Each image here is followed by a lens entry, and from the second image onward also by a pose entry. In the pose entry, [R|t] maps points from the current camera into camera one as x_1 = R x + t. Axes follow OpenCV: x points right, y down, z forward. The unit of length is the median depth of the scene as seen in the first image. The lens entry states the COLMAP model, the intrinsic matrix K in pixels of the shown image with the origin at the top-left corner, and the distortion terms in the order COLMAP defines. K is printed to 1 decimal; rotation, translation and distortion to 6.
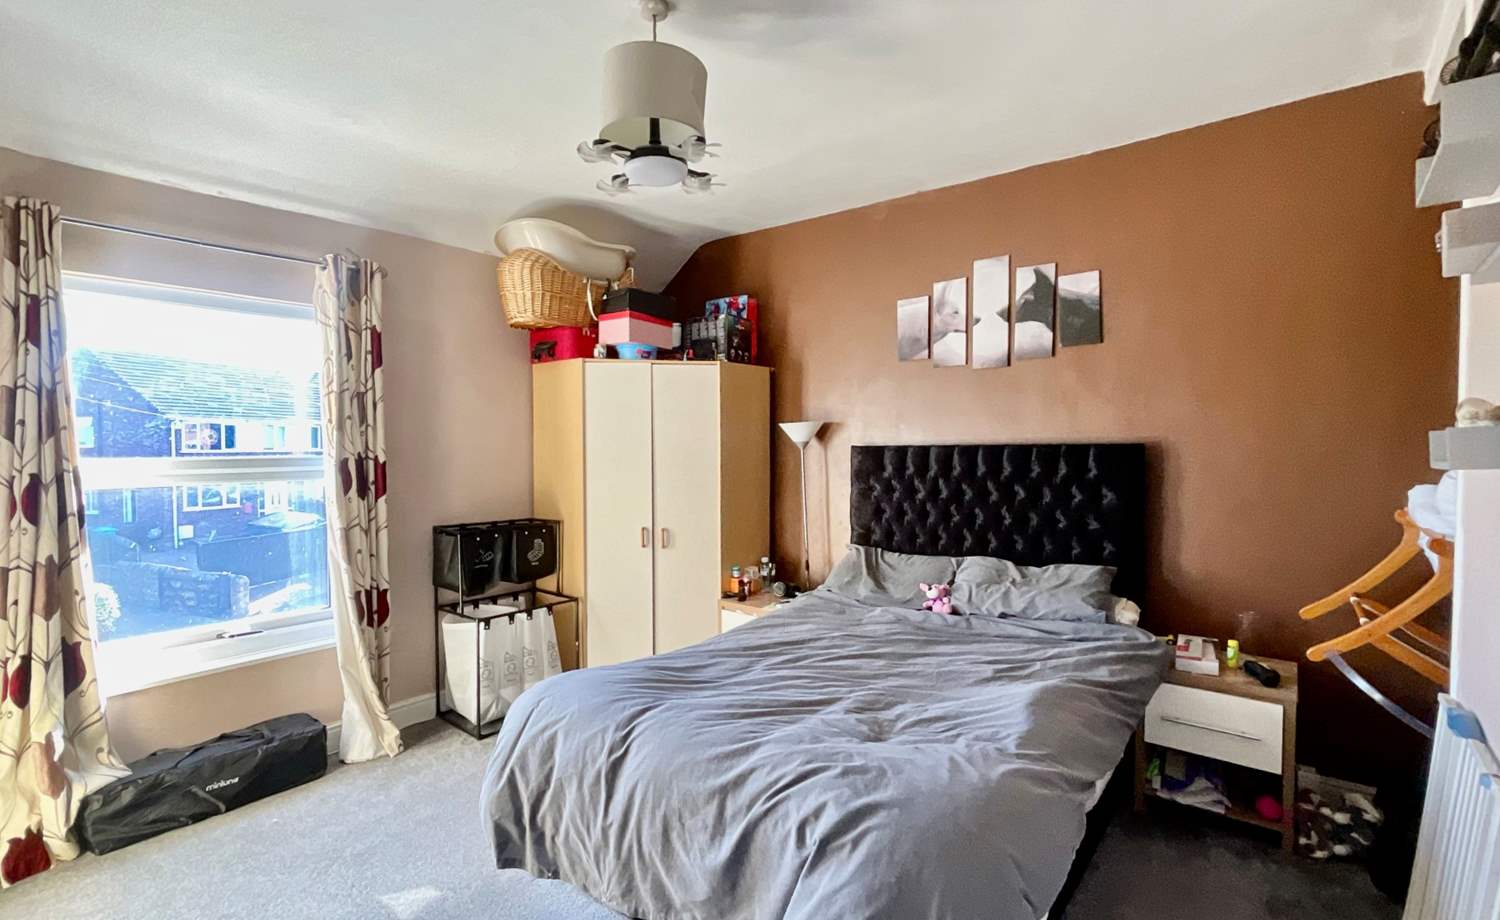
lens RADIAL K [[650.9, 0, 750.0], [0, 650.9, 460.0], [0, 0, 1]] dist [0.001038, 0.000045]
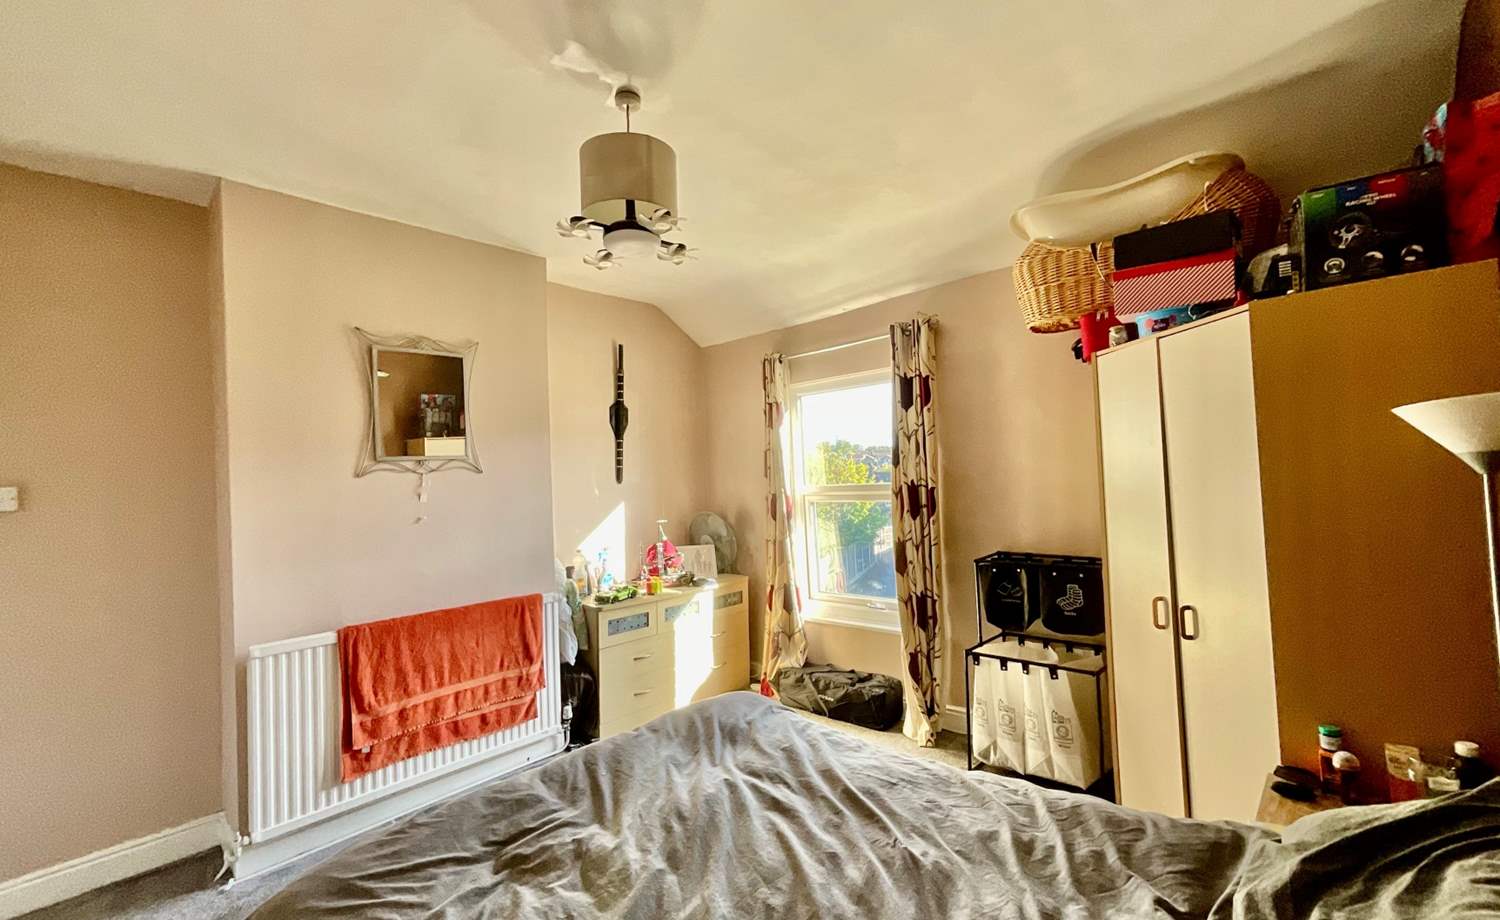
lens RADIAL K [[620.1, 0, 780.9], [0, 620.1, 455.2], [0, 0, 1]] dist [-0.001027, -0.000124]
pose [[-0.040694, -0.026196, -0.998828, 0.543072], [0.020152, 0.999431, -0.027033, -0.030140], [0.998968, -0.021228, -0.040143, 0.781253]]
